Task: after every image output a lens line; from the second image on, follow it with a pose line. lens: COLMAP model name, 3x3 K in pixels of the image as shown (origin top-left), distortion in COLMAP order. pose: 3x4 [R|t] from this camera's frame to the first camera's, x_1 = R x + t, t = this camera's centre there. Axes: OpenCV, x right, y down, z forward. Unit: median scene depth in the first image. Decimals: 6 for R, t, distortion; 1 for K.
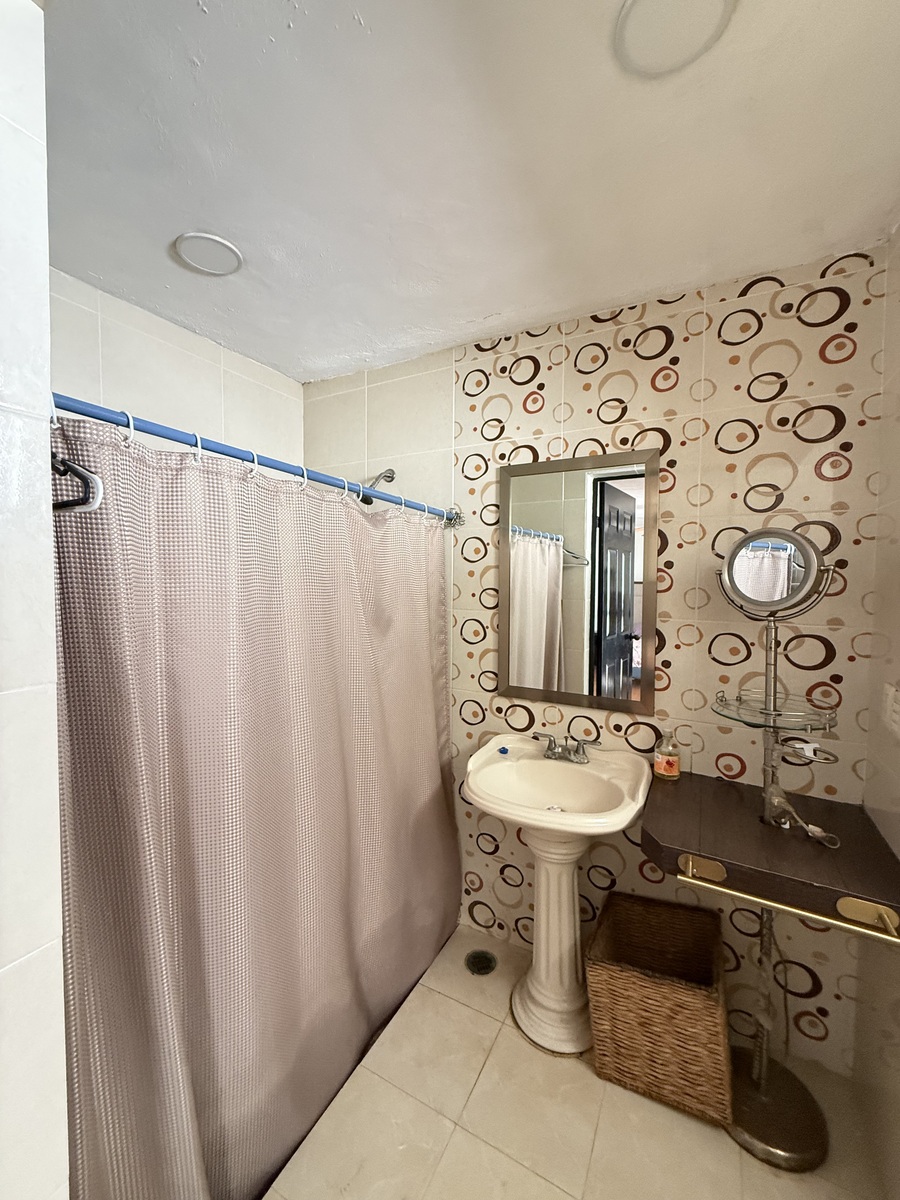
lens RADIAL K [[476.5, 0, 445.7], [0, 476.5, 600.0], [0, 0, 1]] dist [0.001738, 0.000196]
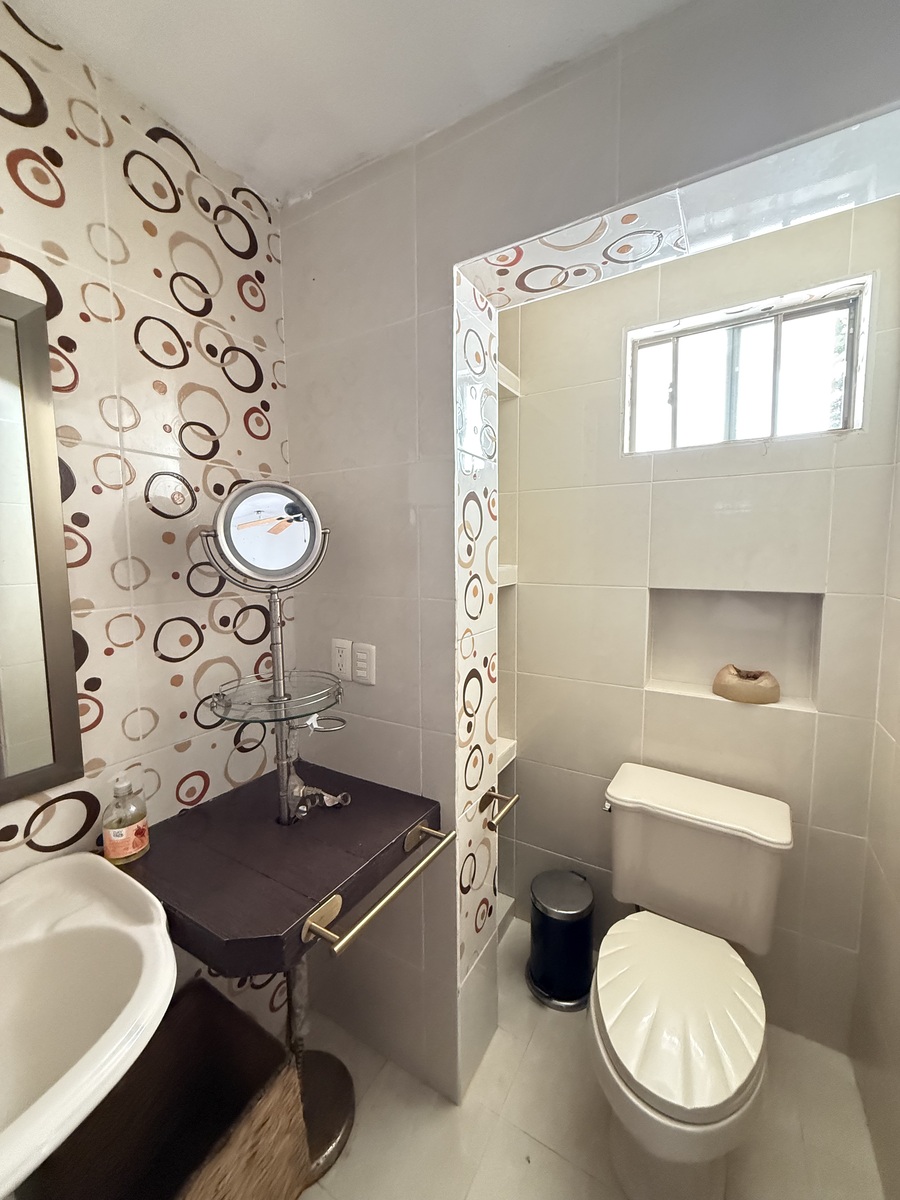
lens RADIAL K [[476.5, 0, 446.1], [0, 476.5, 596.8], [0, 0, 1]] dist [0.001738, 0.000196]
pose [[0.036588, -0.100362, 0.994278, -0.123264], [0.055932, 0.993590, 0.098234, -0.011823], [-0.997764, 0.052018, 0.041967, 0.549853]]
